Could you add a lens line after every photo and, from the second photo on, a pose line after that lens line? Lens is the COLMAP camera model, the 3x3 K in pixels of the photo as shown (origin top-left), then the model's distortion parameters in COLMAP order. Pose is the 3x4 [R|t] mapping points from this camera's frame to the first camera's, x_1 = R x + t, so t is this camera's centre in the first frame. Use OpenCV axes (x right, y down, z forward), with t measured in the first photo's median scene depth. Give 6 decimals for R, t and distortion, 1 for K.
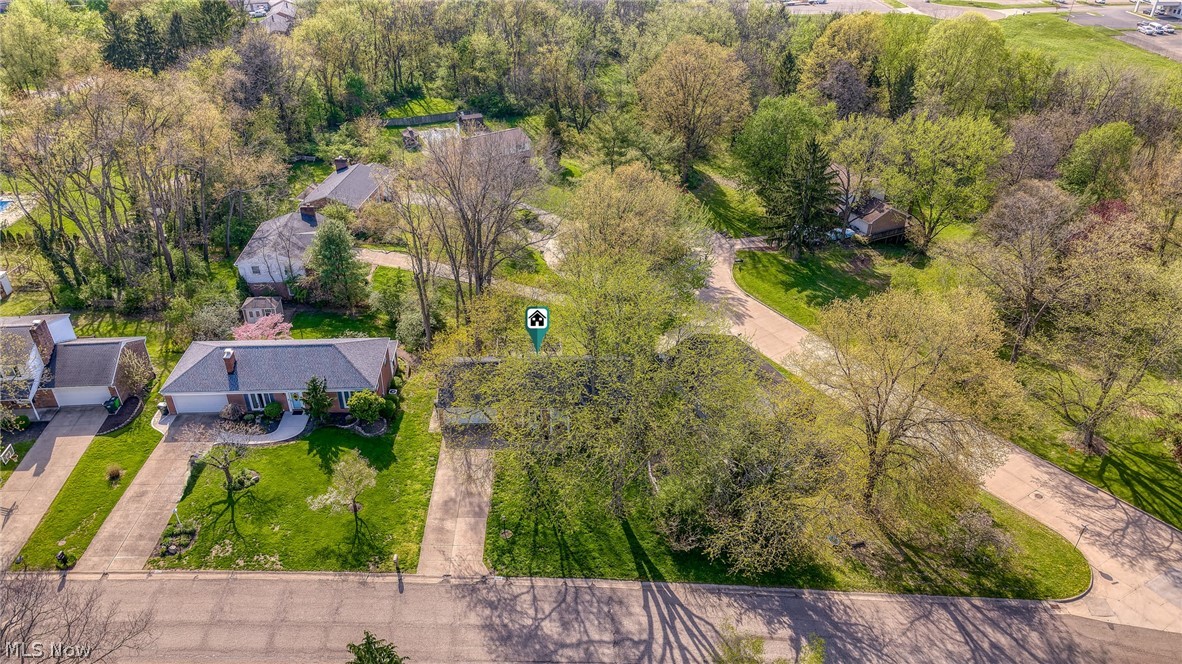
lens RADIAL K [[815.5, 0, 591.0], [0, 815.5, 332.0], [0, 0, 1]] dist [0.007200, 0.005074]
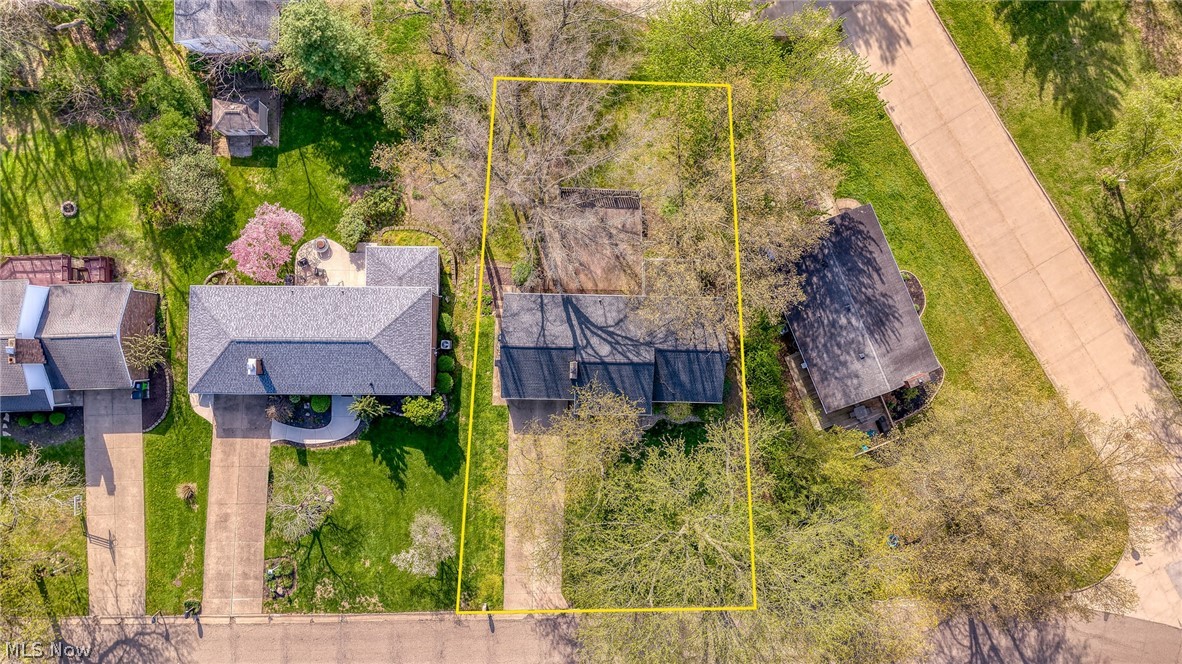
lens RADIAL K [[815.5, 0, 591.0], [0, 815.5, 332.0], [0, 0, 1]] dist [0.007200, 0.005074]
pose [[0.998166, 0.060472, -0.002905, -0.113139], [-0.031320, 0.556854, 0.830020, -0.841634], [0.051810, -0.828406, 0.557727, 0.692799]]
